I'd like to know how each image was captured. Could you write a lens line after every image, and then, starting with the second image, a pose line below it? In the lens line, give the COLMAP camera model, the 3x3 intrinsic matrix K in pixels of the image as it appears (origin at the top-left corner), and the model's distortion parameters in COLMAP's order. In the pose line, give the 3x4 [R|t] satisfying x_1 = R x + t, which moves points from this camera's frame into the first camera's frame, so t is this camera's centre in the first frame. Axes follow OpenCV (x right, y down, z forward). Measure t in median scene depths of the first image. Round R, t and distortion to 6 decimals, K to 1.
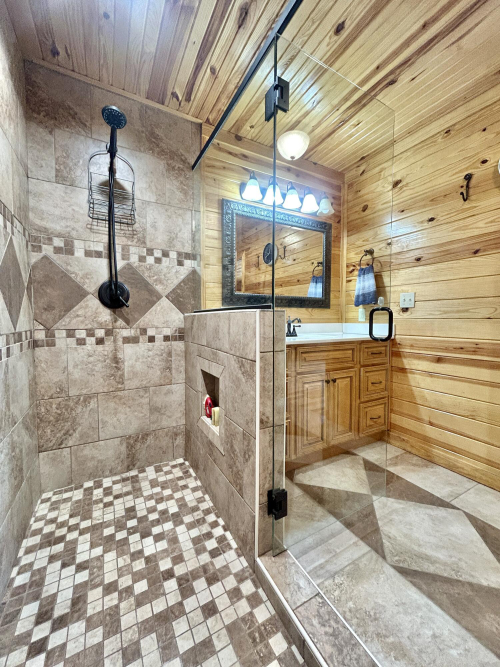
lens RADIAL K [[268.1, 0, 254.5], [0, 268.1, 334.9], [0, 0, 1]] dist [0.003545, 0.000247]
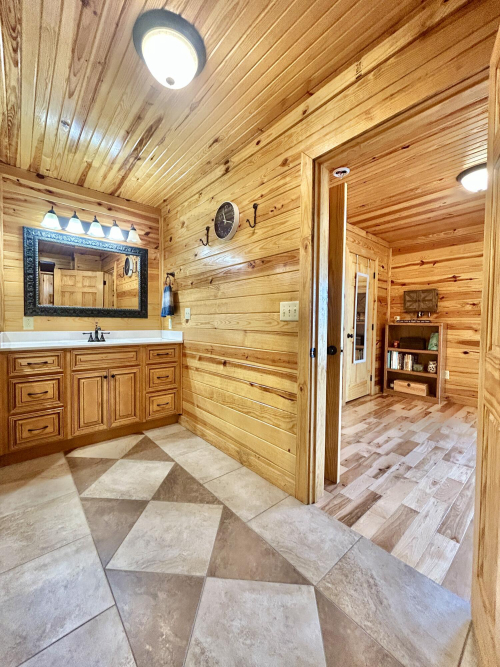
lens RADIAL K [[268.1, 0, 253.6], [0, 268.1, 336.1], [0, 0, 1]] dist [0.003545, 0.000247]
pose [[0.981683, -0.000357, 0.190519, 0.645272], [0.001773, 0.999972, -0.007263, -0.009815], [-0.190511, 0.007468, 0.981657, -0.356300]]
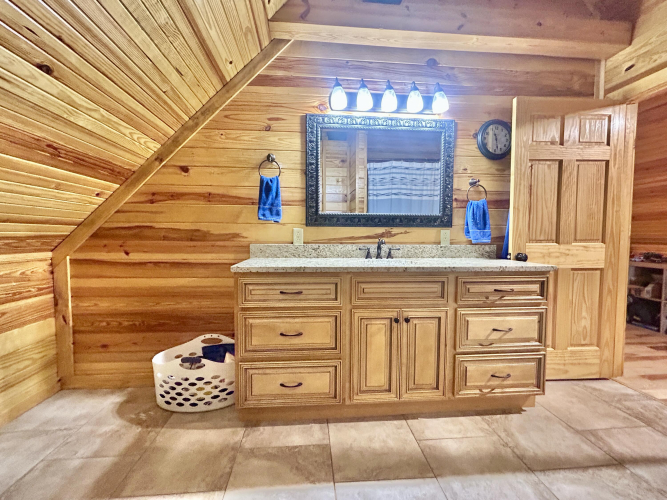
lens RADIAL K [[268.1, 0, 331.7], [0, 268.1, 248.2], [0, 0, 1]] dist [0.003545, 0.000247]
pose [[0.916593, 0.041238, -0.397690, 0.358050], [-0.044292, 0.999018, 0.001508, -0.031792], [0.397362, 0.016232, 0.917518, 0.156350]]
